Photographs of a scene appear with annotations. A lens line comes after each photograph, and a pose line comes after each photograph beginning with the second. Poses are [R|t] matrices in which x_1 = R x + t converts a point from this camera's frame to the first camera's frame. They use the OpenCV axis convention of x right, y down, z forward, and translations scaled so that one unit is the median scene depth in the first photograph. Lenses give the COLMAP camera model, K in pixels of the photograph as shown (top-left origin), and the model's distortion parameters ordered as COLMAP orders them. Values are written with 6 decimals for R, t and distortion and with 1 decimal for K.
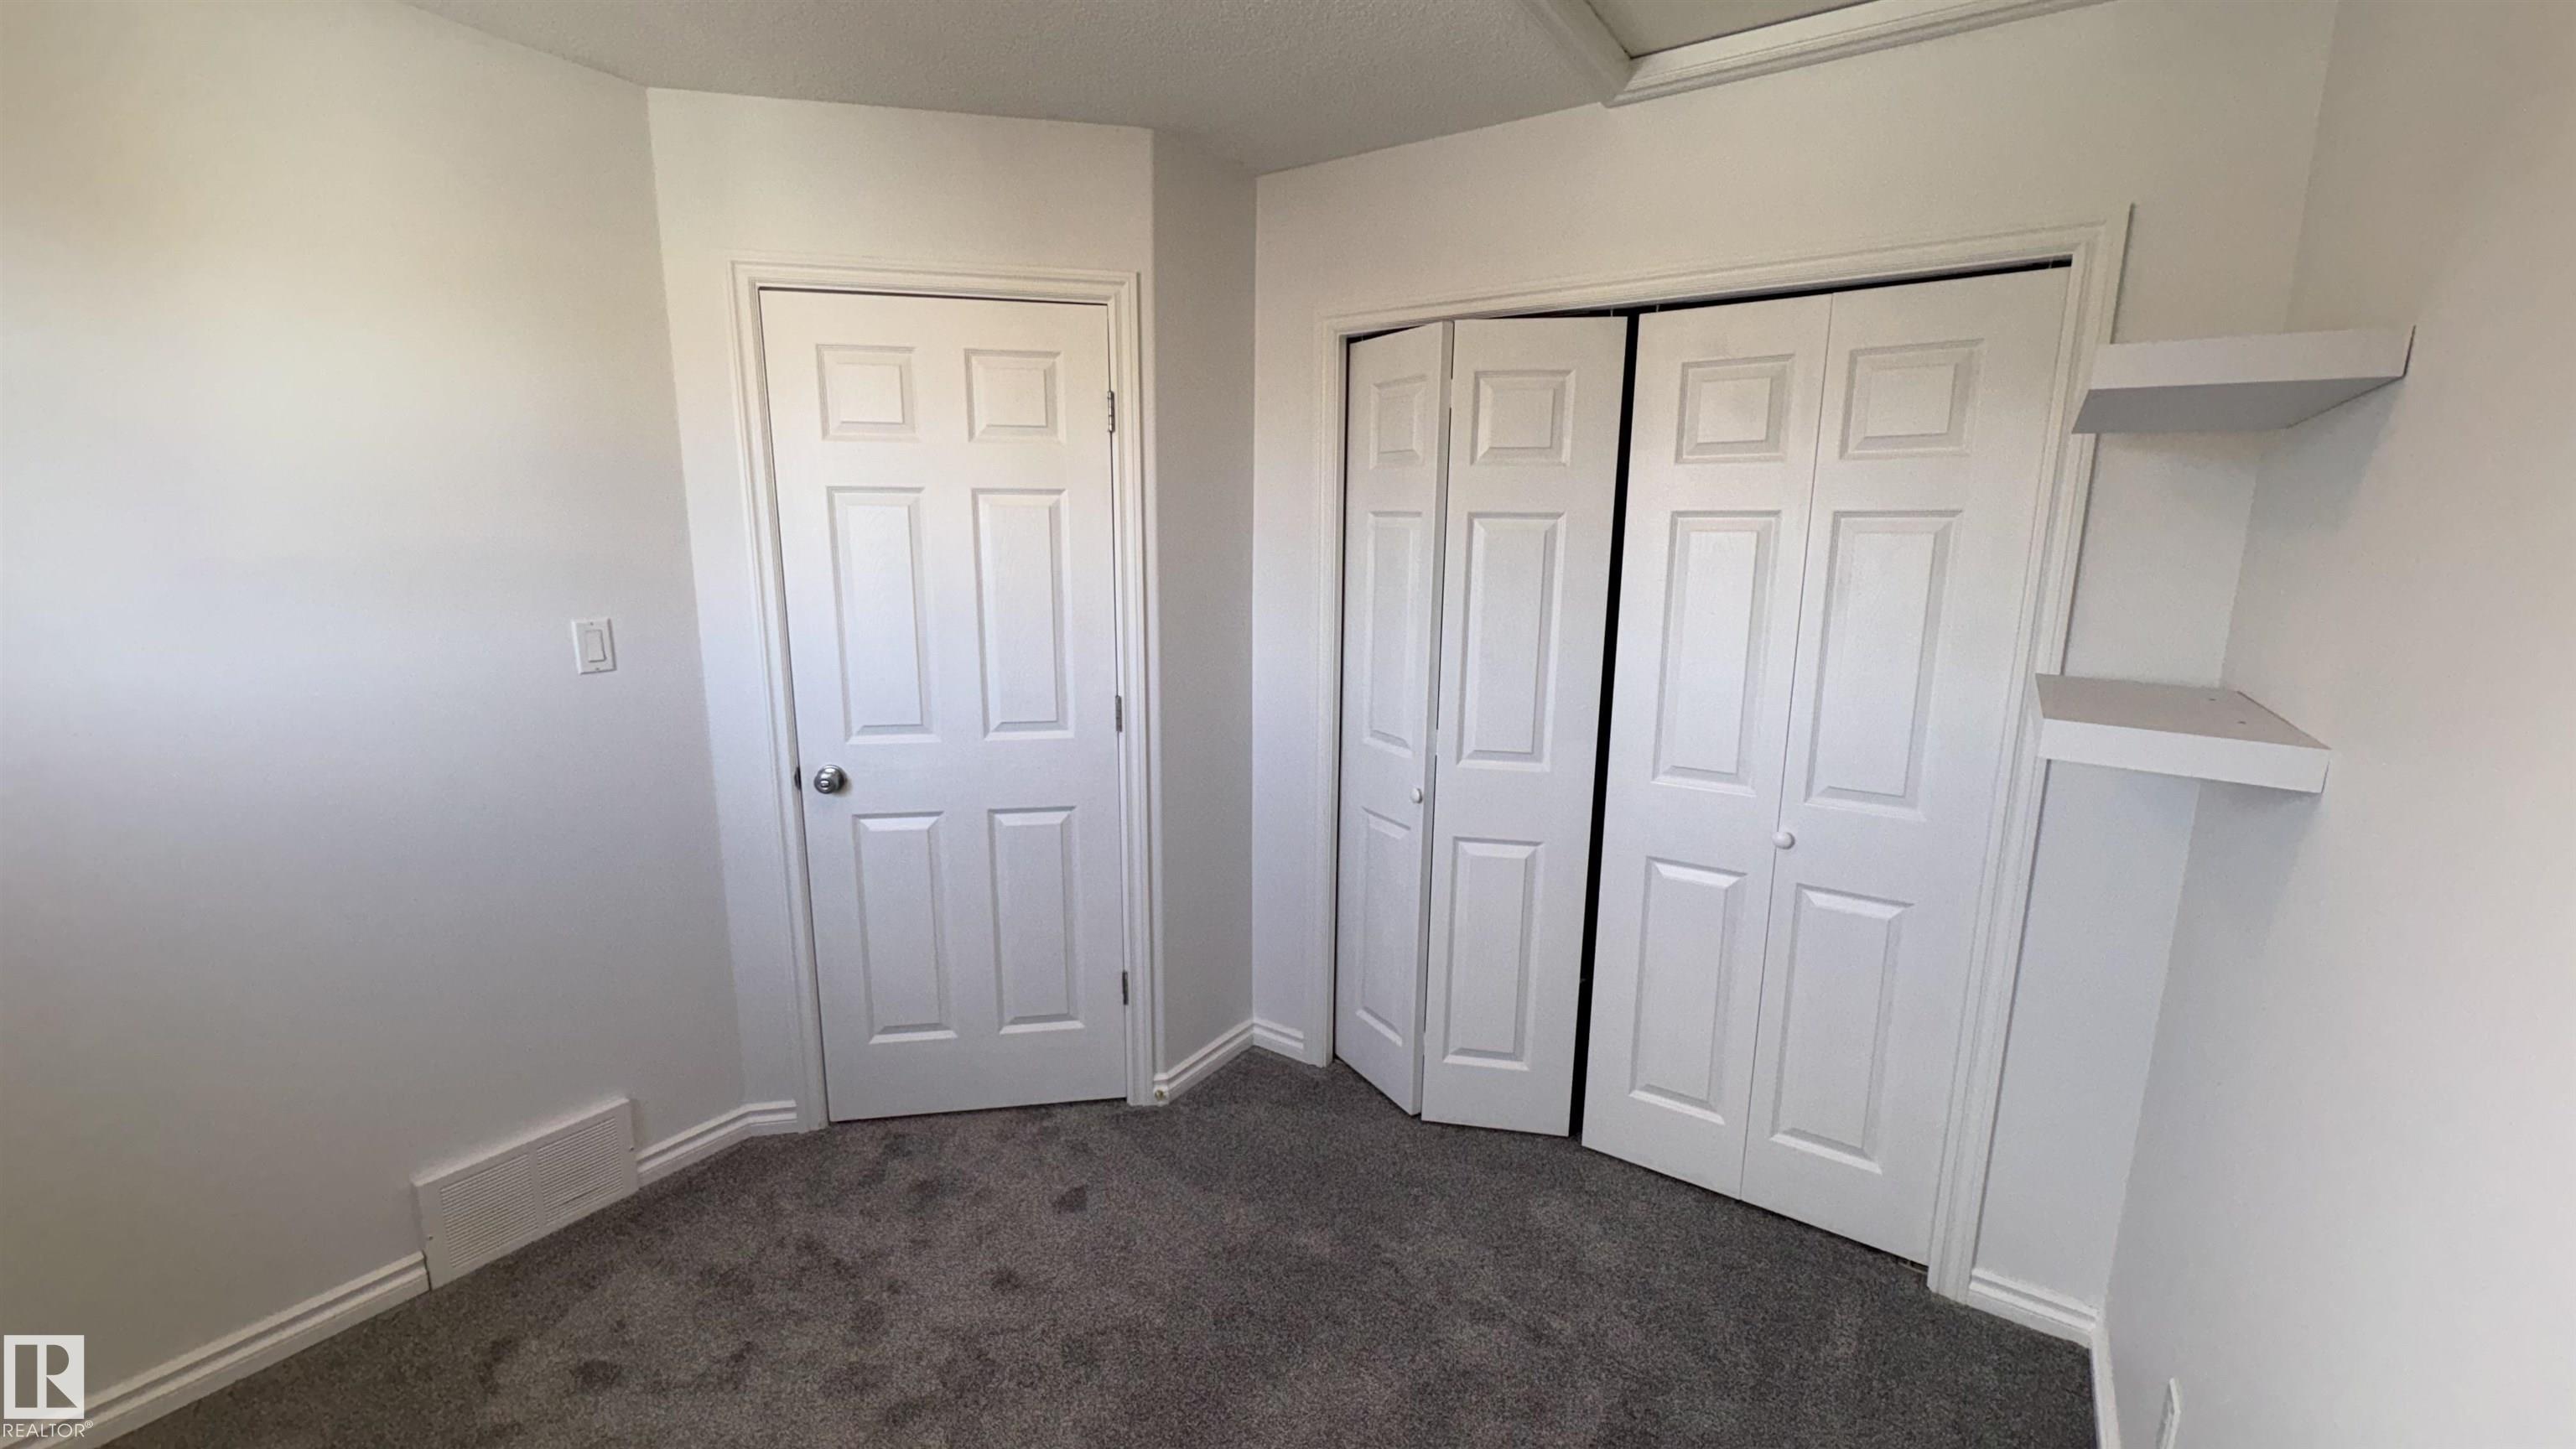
lens RADIAL K [[1021.2, 0, 1291.3], [0, 1021.2, 736.0], [0, 0, 1]] dist [-0.005402, 0.000324]
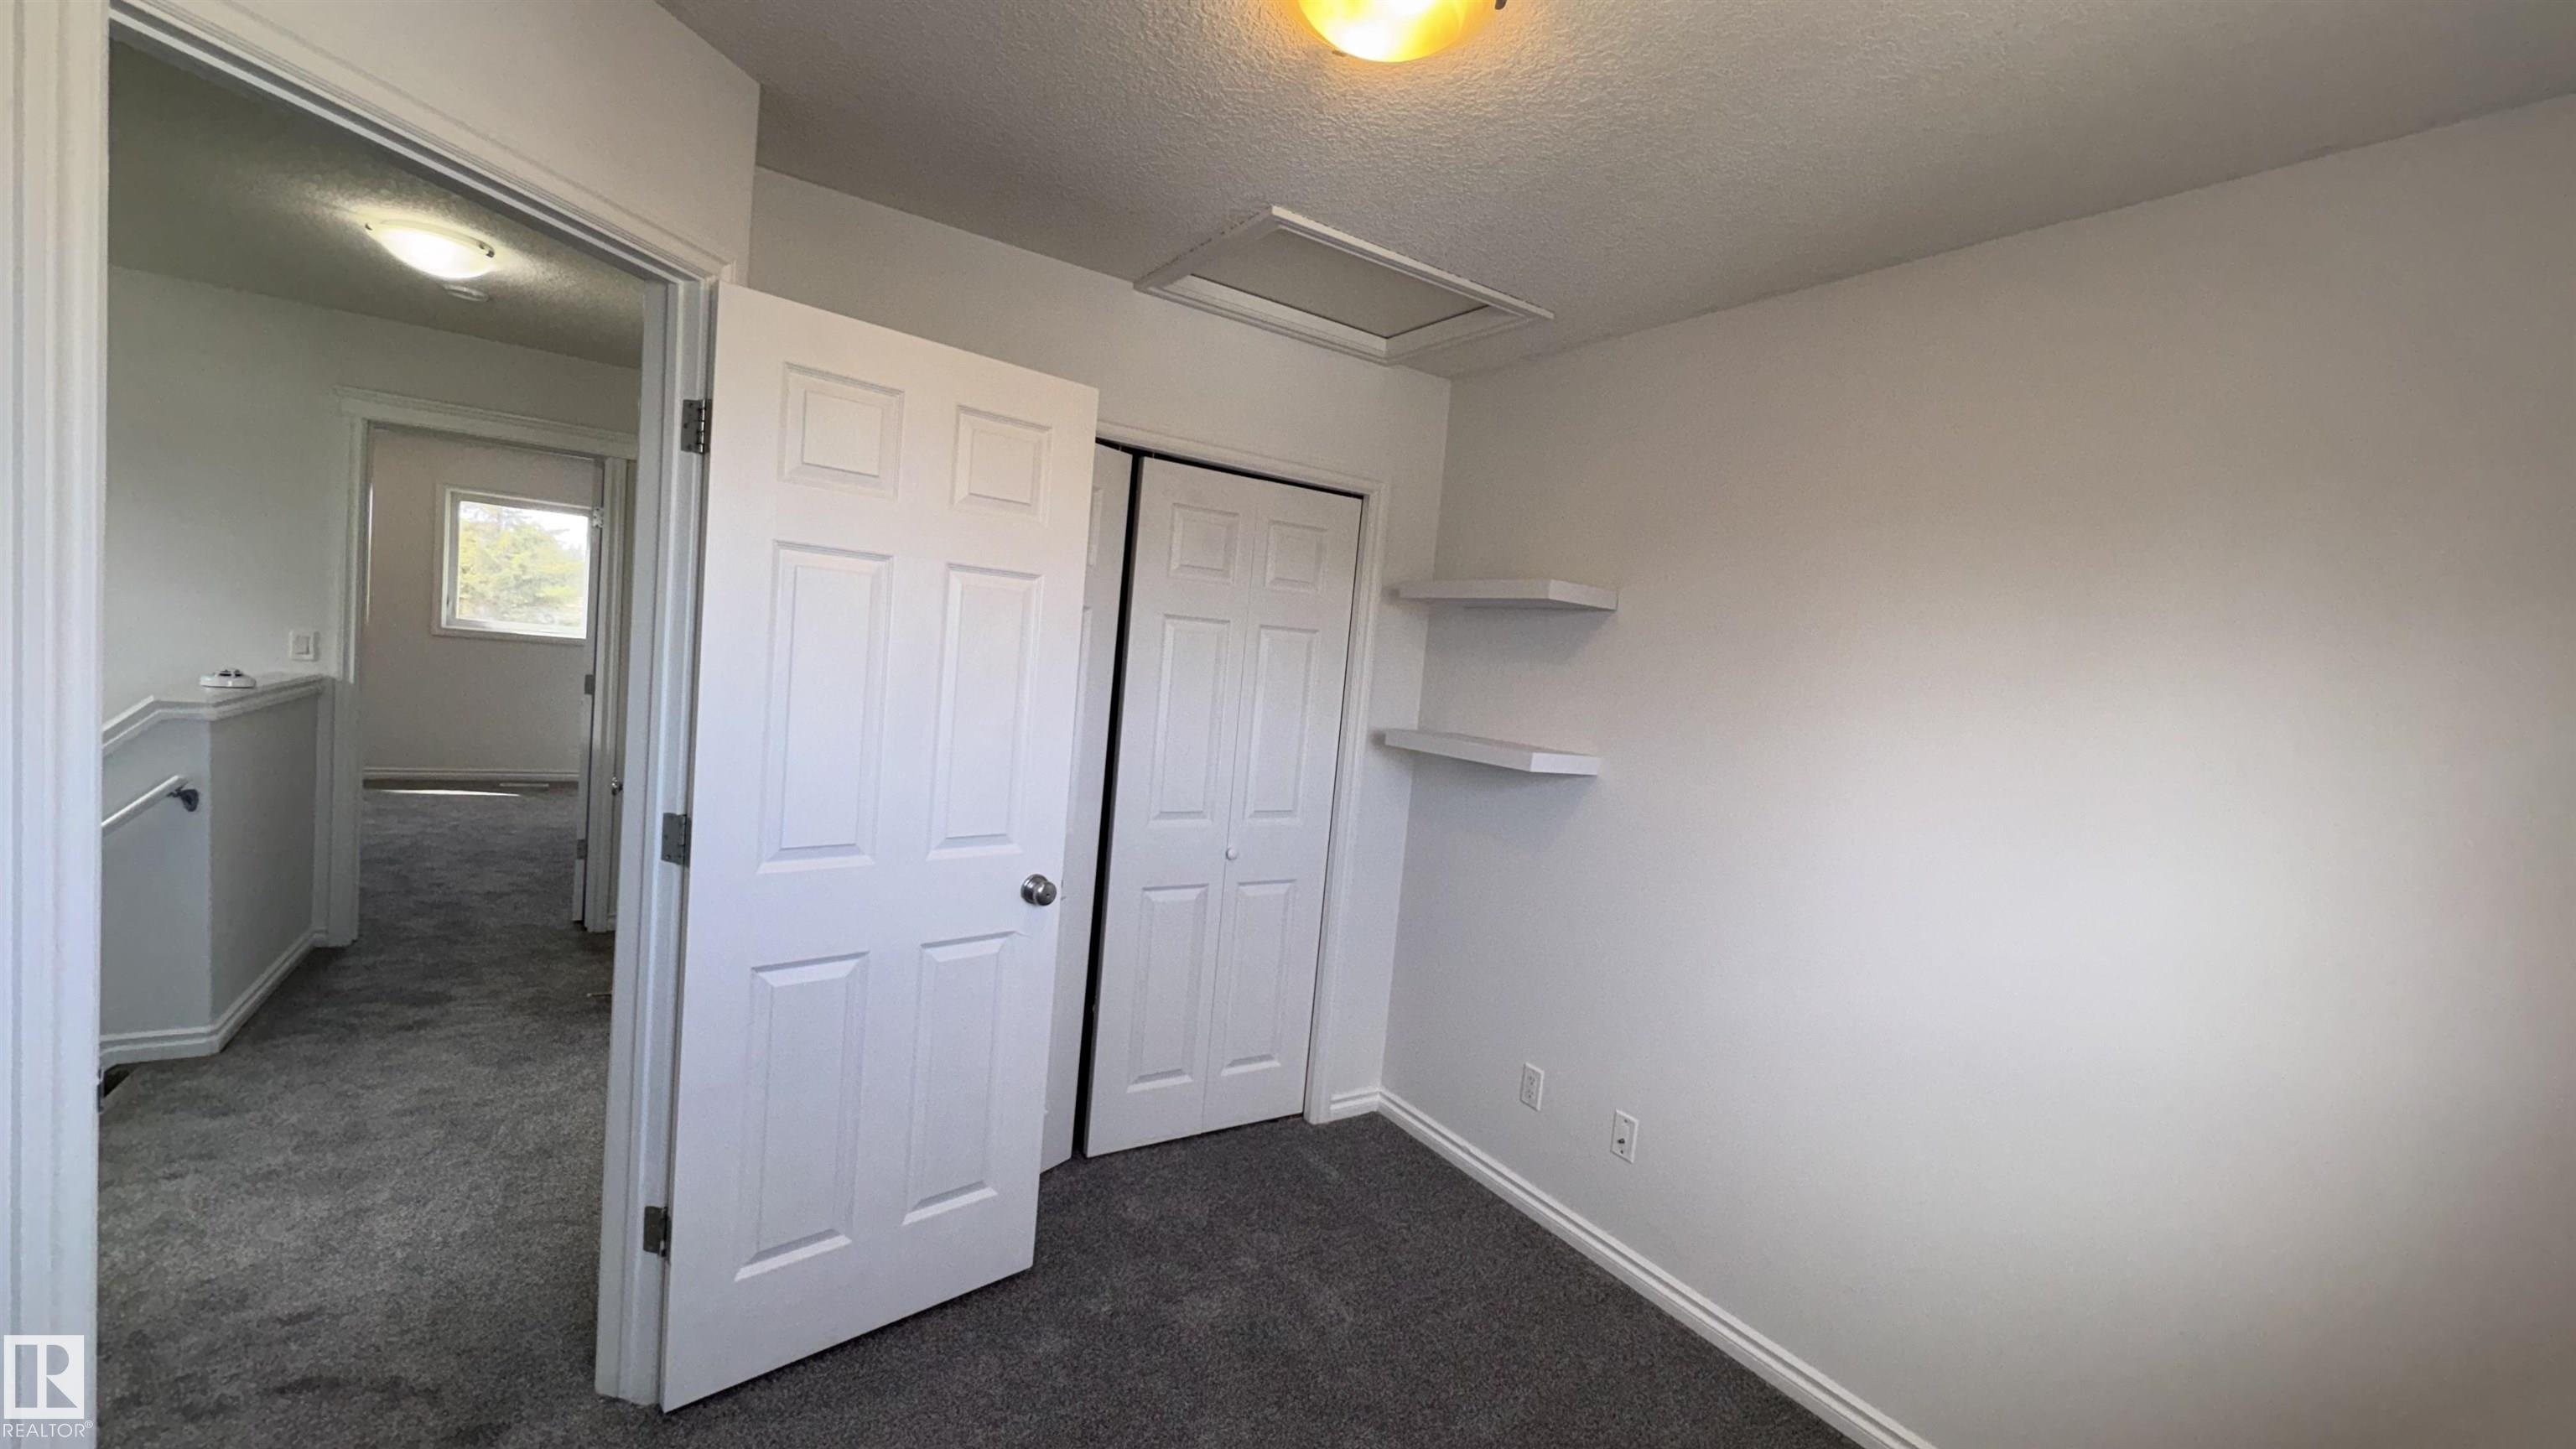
lens RADIAL K [[1021.2, 0, 1300.9], [0, 1021.2, 735.4], [0, 0, 1]] dist [-0.005402, 0.000324]
pose [[0.365928, -0.054296, 0.929058, -0.841526], [0.092027, 0.995515, 0.021933, -0.088573], [-0.926082, 0.077473, 0.369283, 0.416189]]
